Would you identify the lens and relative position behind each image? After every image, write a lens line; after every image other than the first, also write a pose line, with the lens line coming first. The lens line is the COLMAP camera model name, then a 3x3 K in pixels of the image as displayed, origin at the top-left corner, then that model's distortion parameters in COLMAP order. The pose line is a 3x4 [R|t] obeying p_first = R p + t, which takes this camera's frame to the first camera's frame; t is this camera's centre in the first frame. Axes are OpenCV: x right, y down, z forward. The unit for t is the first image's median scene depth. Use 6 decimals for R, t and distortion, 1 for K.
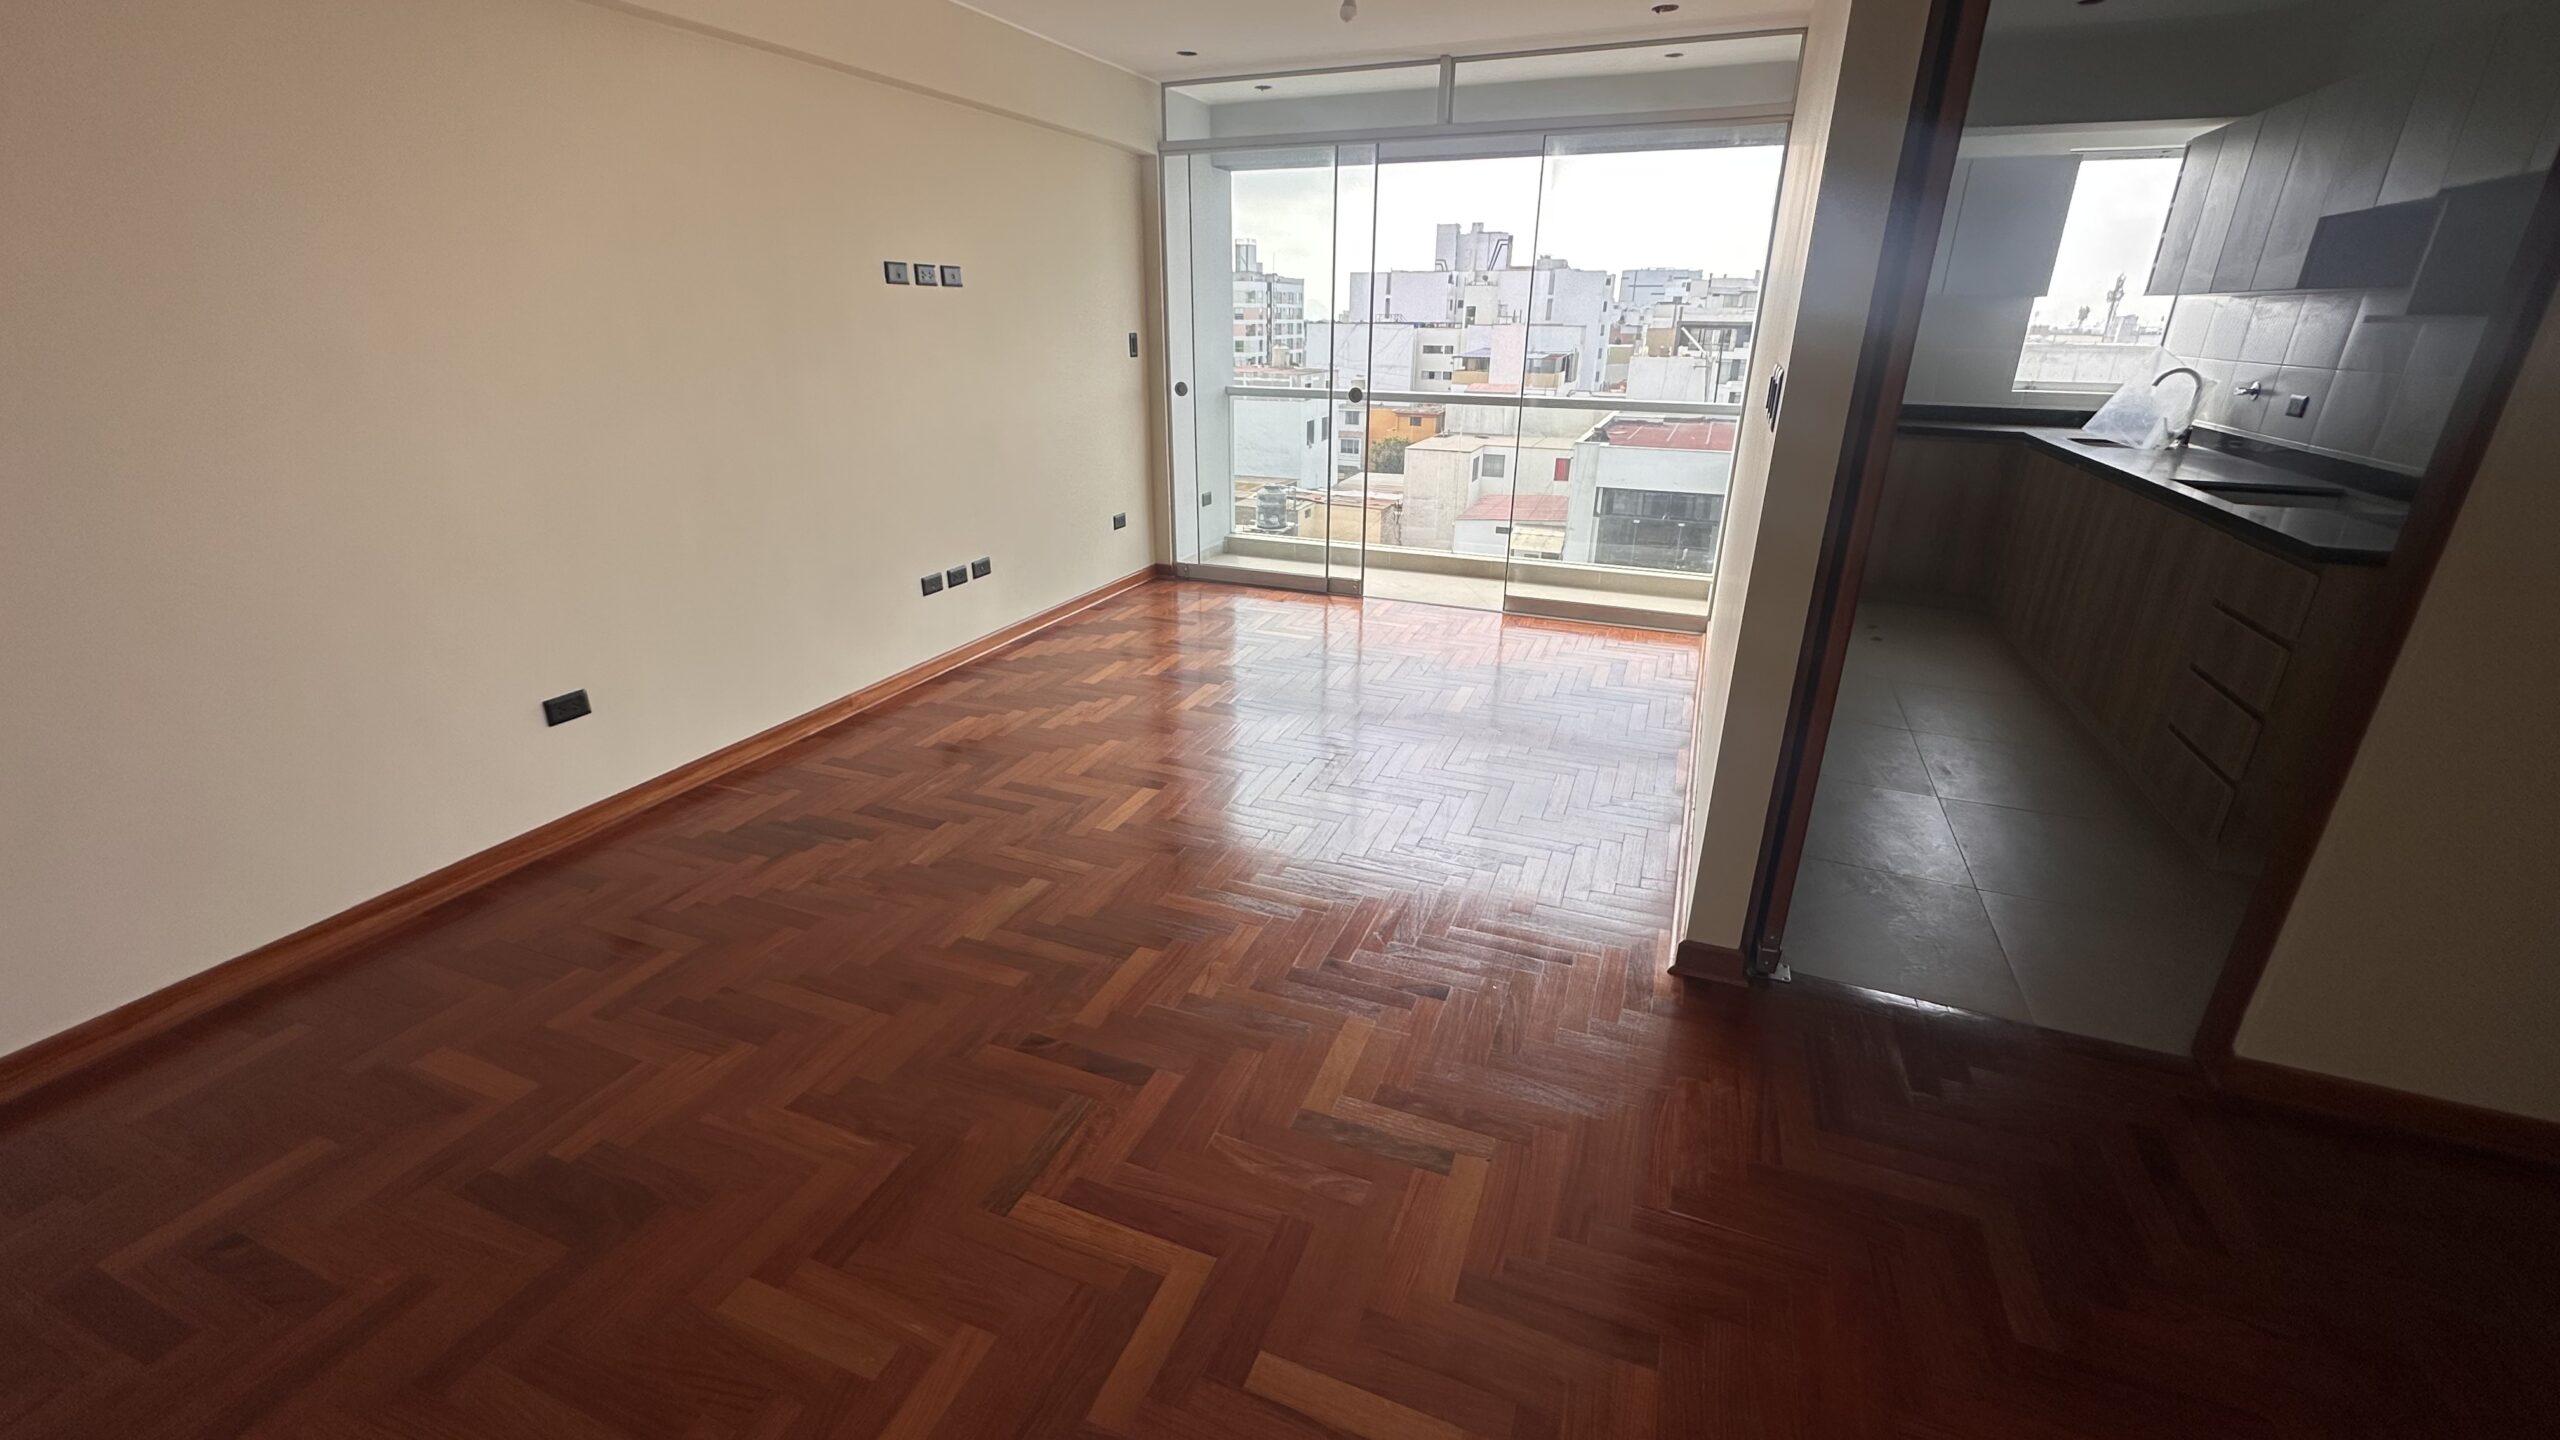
lens RADIAL K [[1021.9, 0, 1280.0], [0, 1021.9, 717.9], [0, 0, 1]] dist [-0.004745, 0.000752]
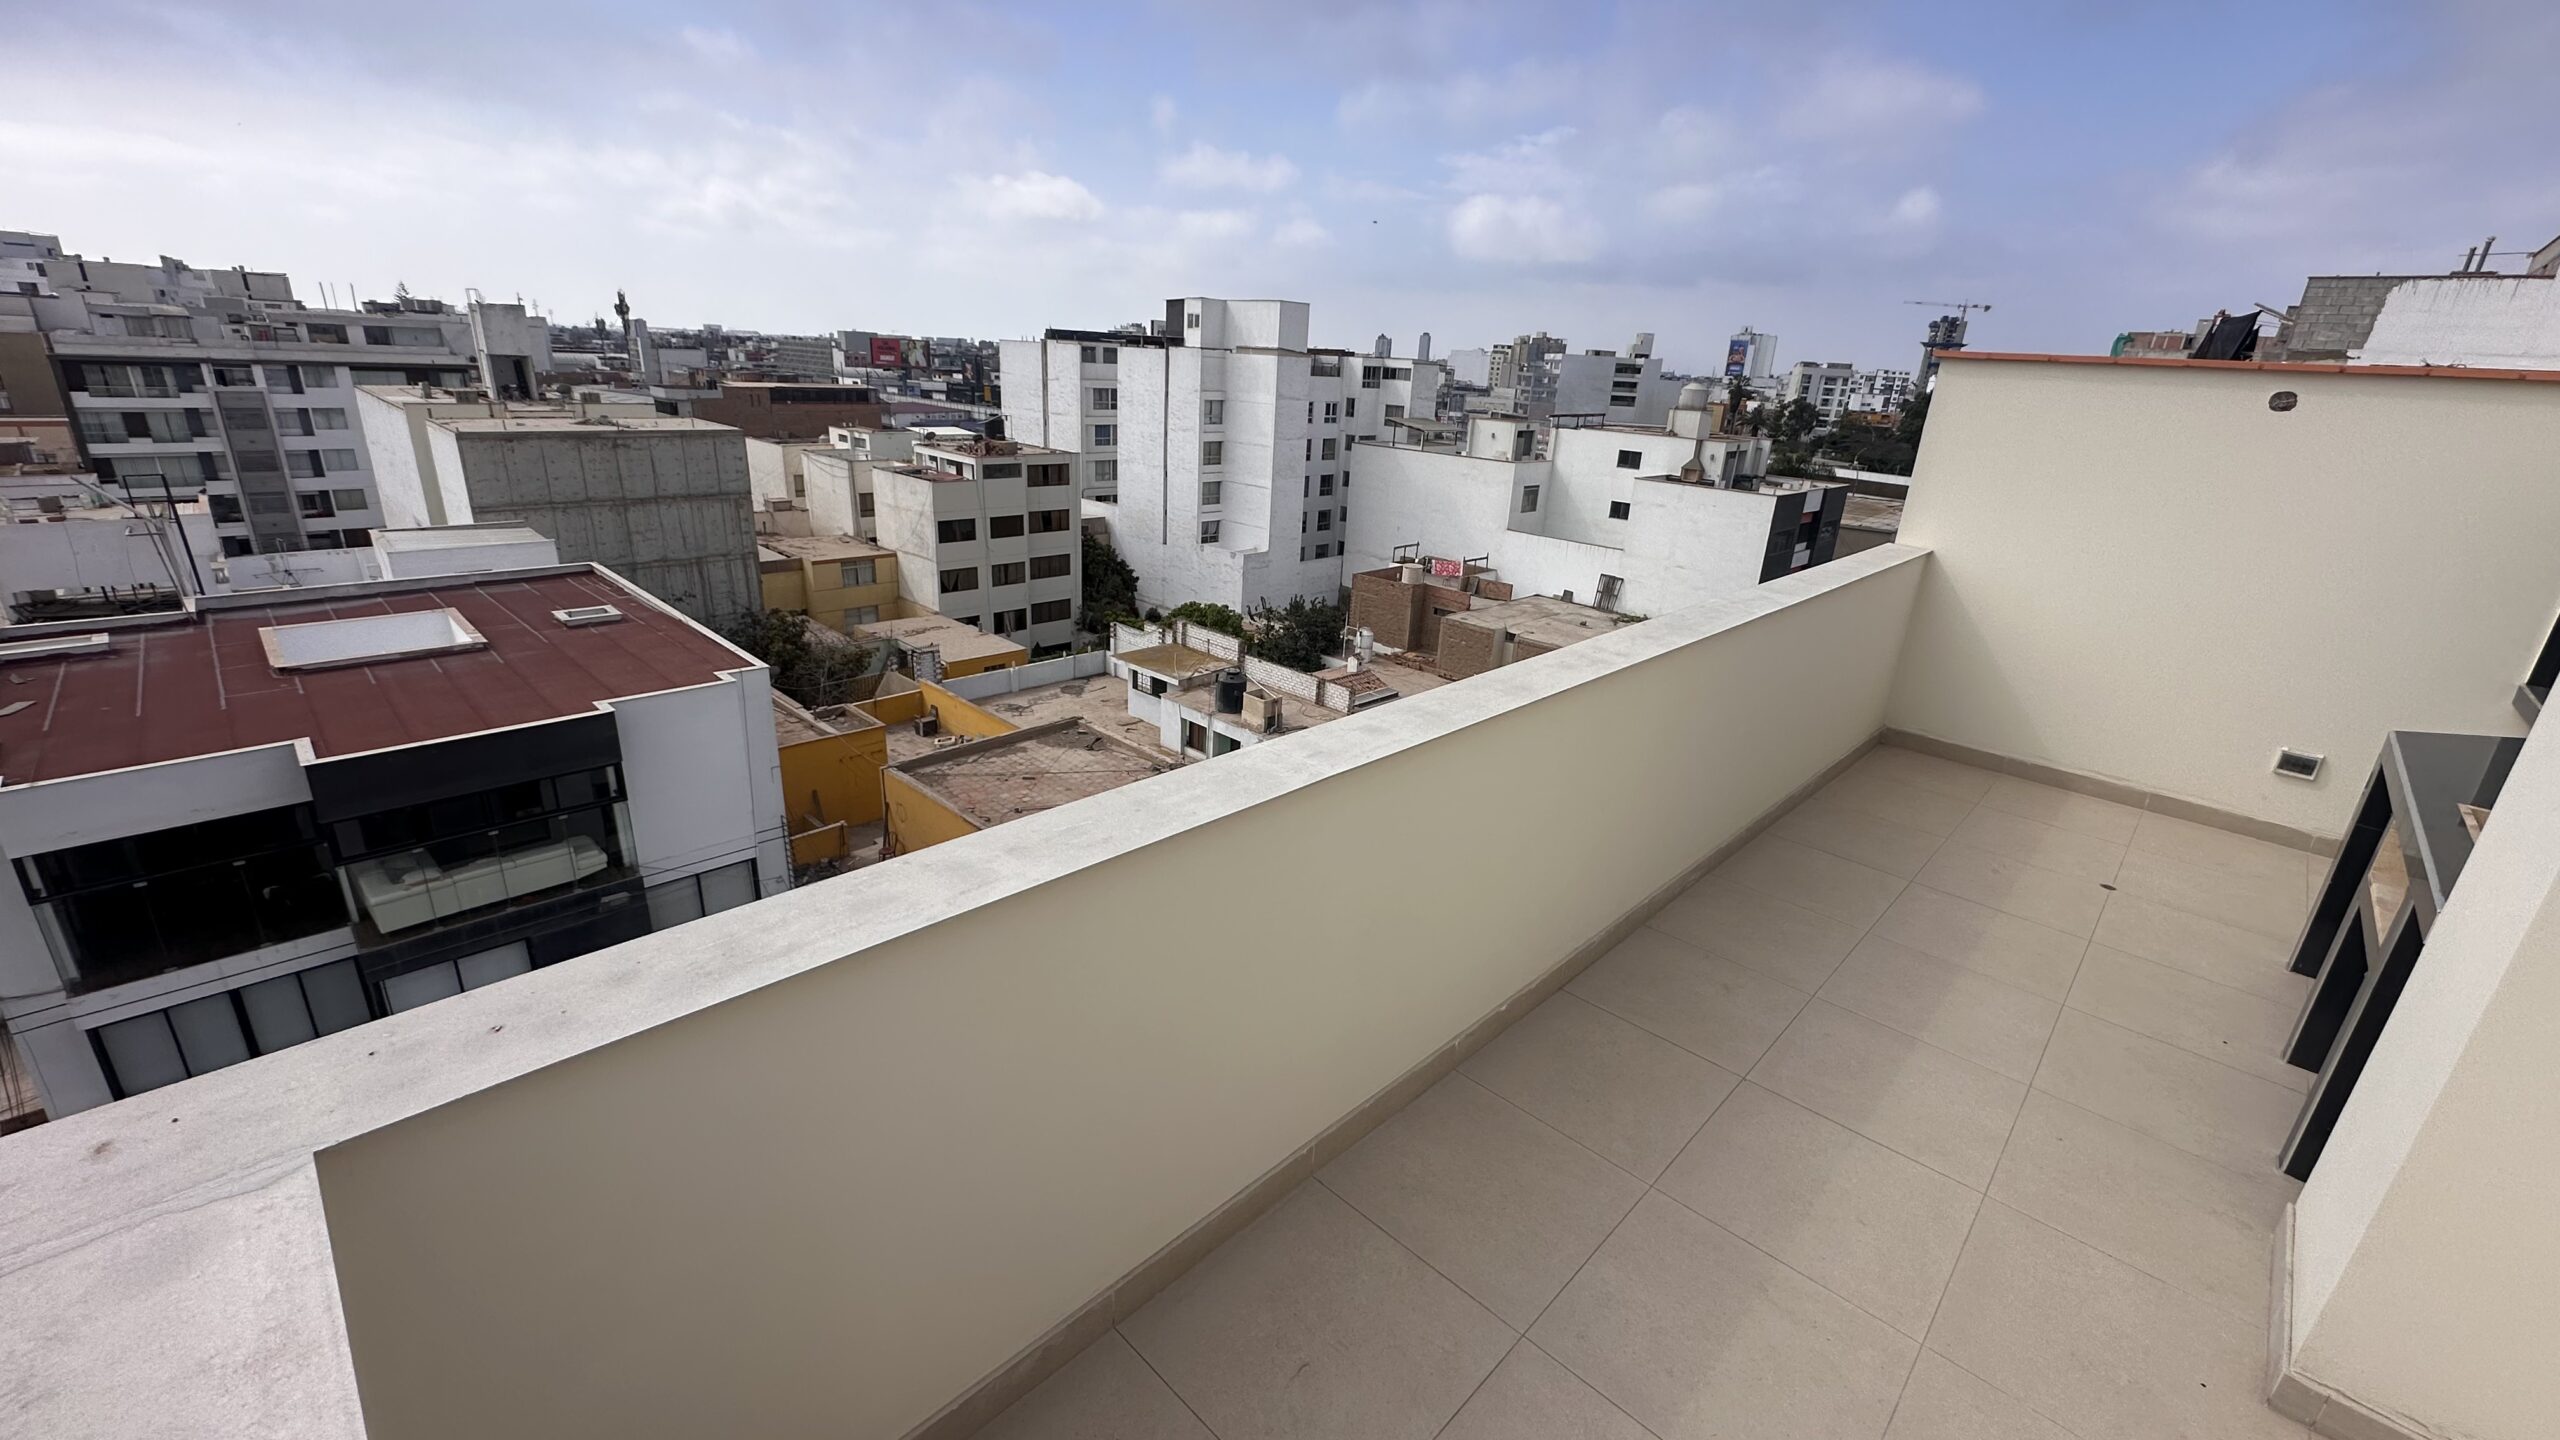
lens RADIAL K [[1021.9, 0, 1287.3], [0, 1021.9, 720.1], [0, 0, 1]] dist [-0.004745, 0.000752]
pose [[0.365810, -0.300648, 0.880791, 0.430536], [0.297392, 0.934530, 0.195479, -0.865770], [-0.881896, 0.190432, 0.431271, 0.575758]]
